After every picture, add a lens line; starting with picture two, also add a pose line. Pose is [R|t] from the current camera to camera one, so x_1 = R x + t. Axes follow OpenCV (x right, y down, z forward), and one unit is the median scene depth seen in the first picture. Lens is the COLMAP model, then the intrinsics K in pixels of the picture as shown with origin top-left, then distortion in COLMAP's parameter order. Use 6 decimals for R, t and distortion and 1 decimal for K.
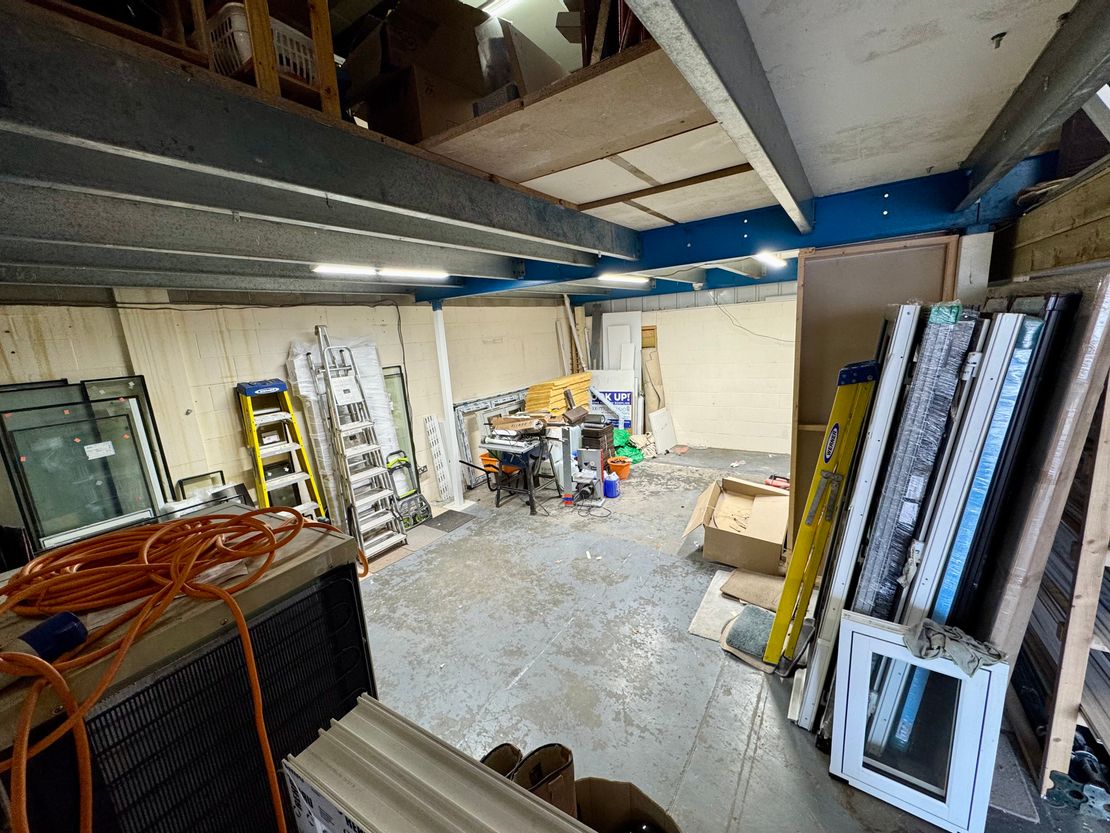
lens RADIAL K [[440.8, 0, 554.1], [0, 440.8, 416.8], [0, 0, 1]] dist [-0.003412, 0.001144]
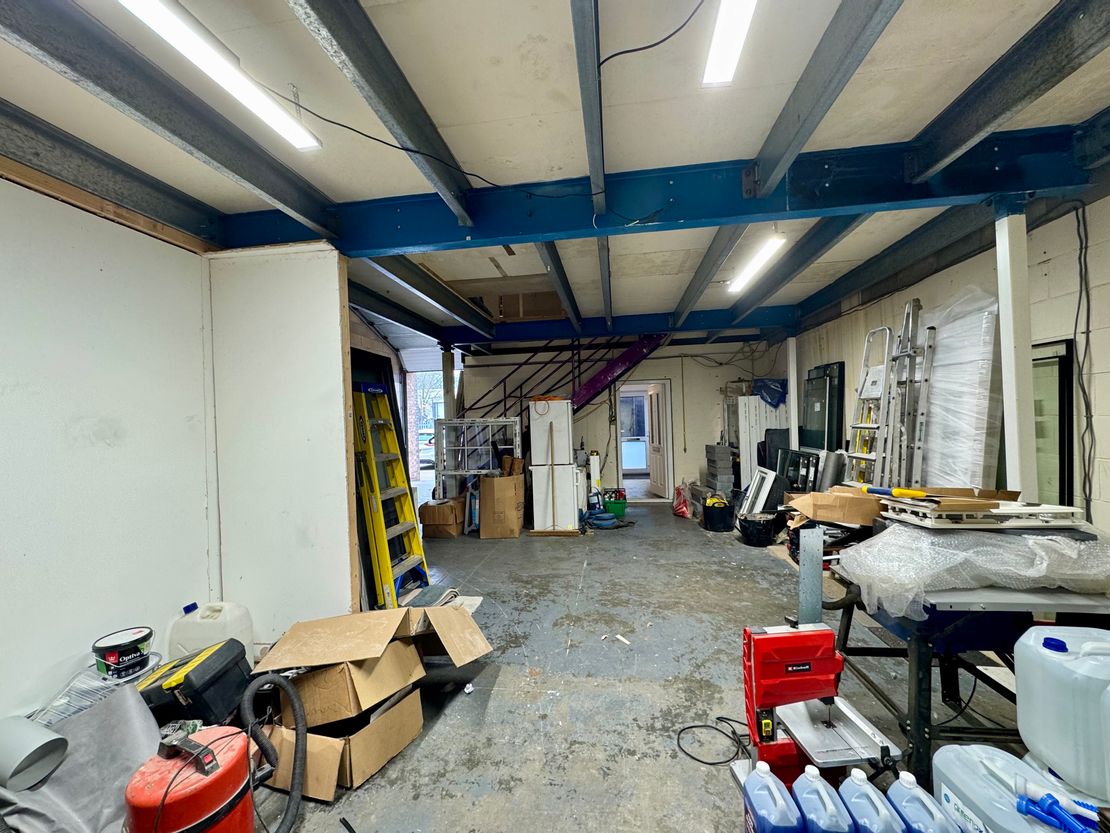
lens RADIAL K [[440.8, 0, 555.2], [0, 440.8, 413.5], [0, 0, 1]] dist [-0.003412, 0.001144]
pose [[-0.893928, 0.095189, -0.437985, 0.363924], [0.009912, 0.981148, 0.193006, -0.140895], [0.448100, 0.168192, -0.878019, 1.232243]]
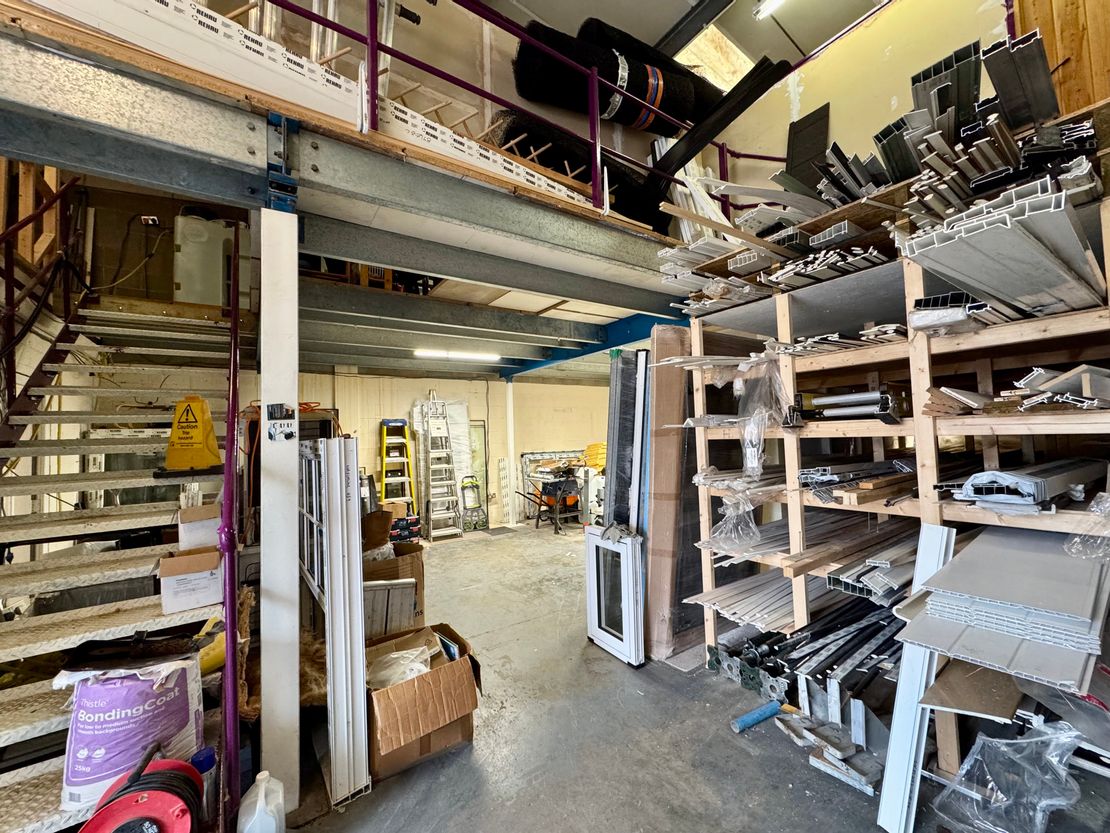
lens RADIAL K [[440.8, 0, 553.5], [0, 440.8, 416.6], [0, 0, 1]] dist [-0.003412, 0.001144]
pose [[0.926695, 0.022333, -0.375150, 0.432253], [-0.103664, 0.974695, -0.198047, 0.145171], [0.361234, 0.222419, 0.905561, -0.260117]]
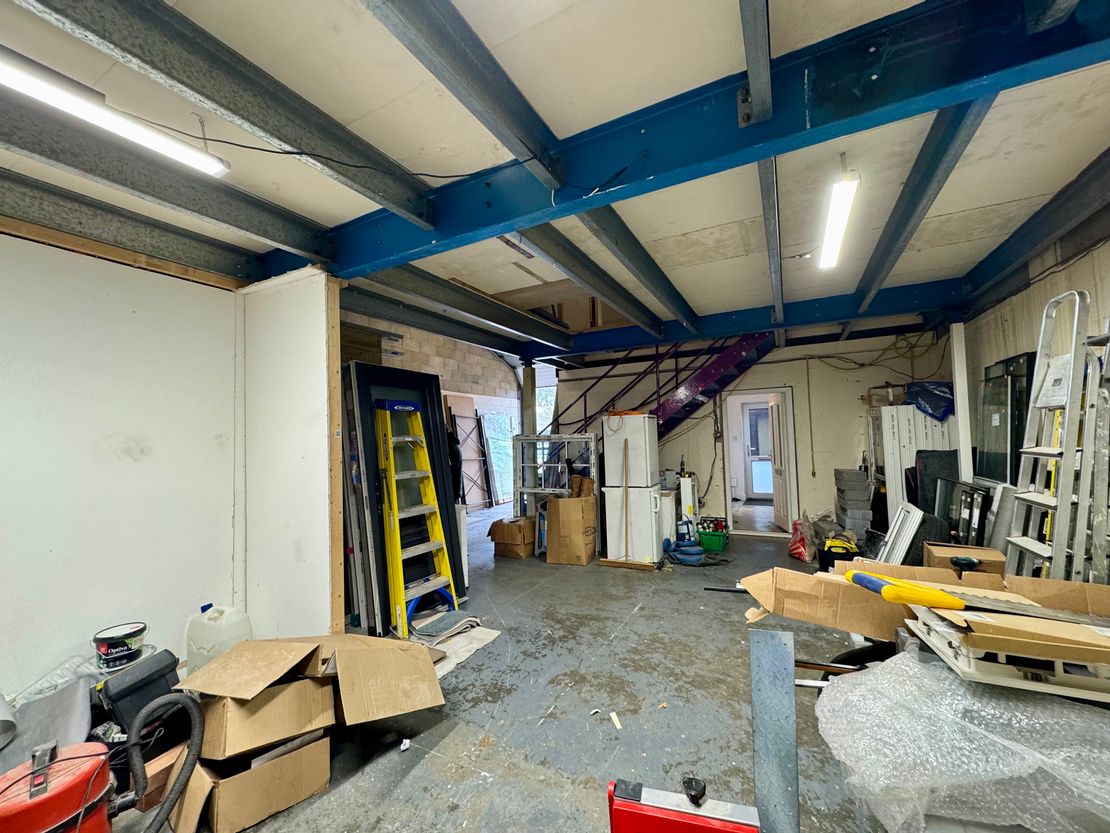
lens RADIAL K [[440.8, 0, 555.4], [0, 440.8, 413.8], [0, 0, 1]] dist [-0.003412, 0.001144]
pose [[-0.989569, 0.094415, -0.108808, 0.143630], [0.077936, 0.986084, 0.146847, -0.120292], [0.121158, 0.136835, -0.983157, 1.209632]]
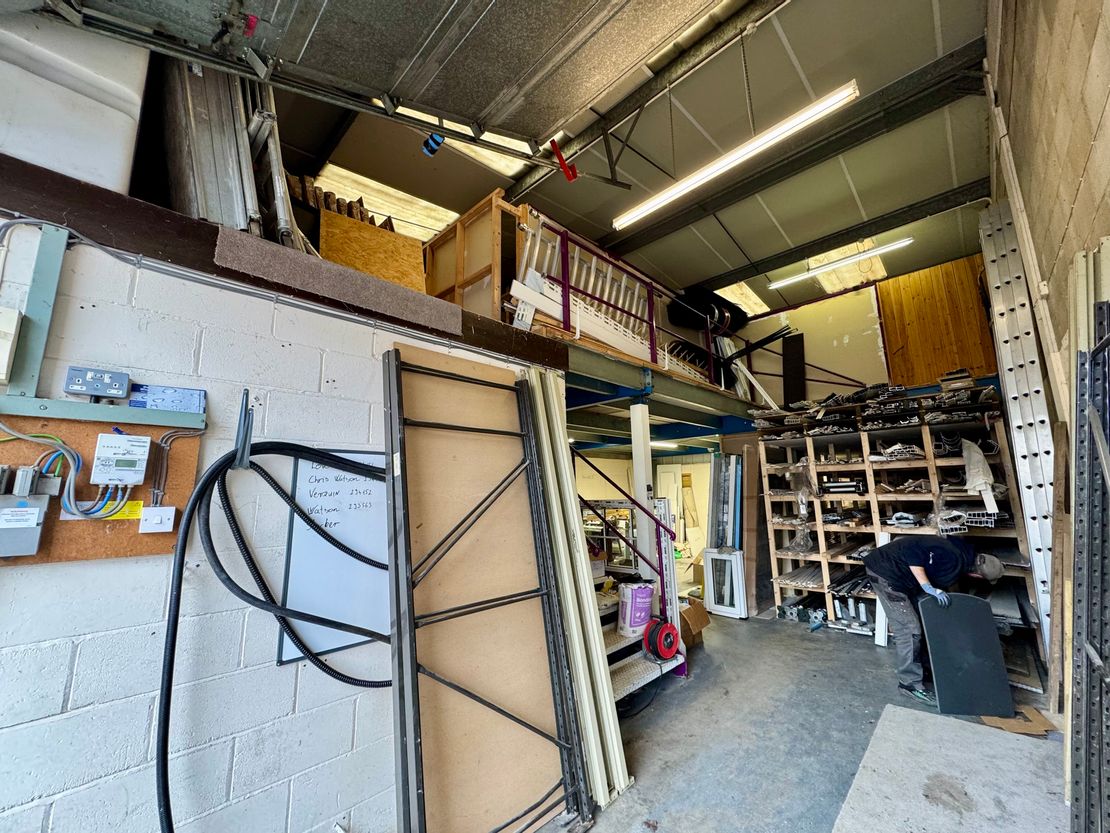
lens RADIAL K [[440.8, 0, 553.4], [0, 440.8, 417.4], [0, 0, 1]] dist [-0.003412, 0.001144]
pose [[0.981050, 0.016035, -0.193088, 0.072325], [-0.082910, 0.935462, -0.343566, 0.276895], [0.175117, 0.353064, 0.919065, -0.894447]]
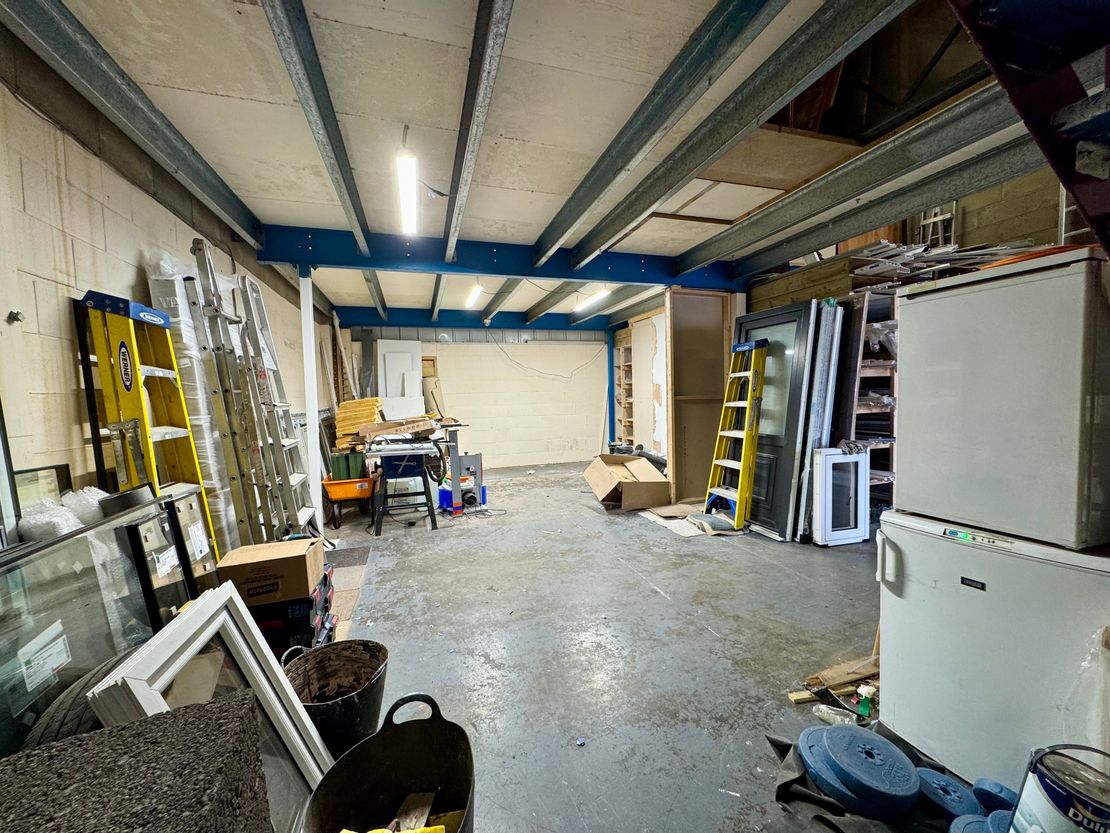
lens RADIAL K [[440.8, 0, 552.8], [0, 440.8, 420.6], [0, 0, 1]] dist [-0.003412, 0.001144]
pose [[0.629464, 0.006767, 0.777000, -0.588216], [0.132673, 0.984342, -0.116054, 0.145792], [-0.765620, 0.176139, 0.618710, 0.251602]]
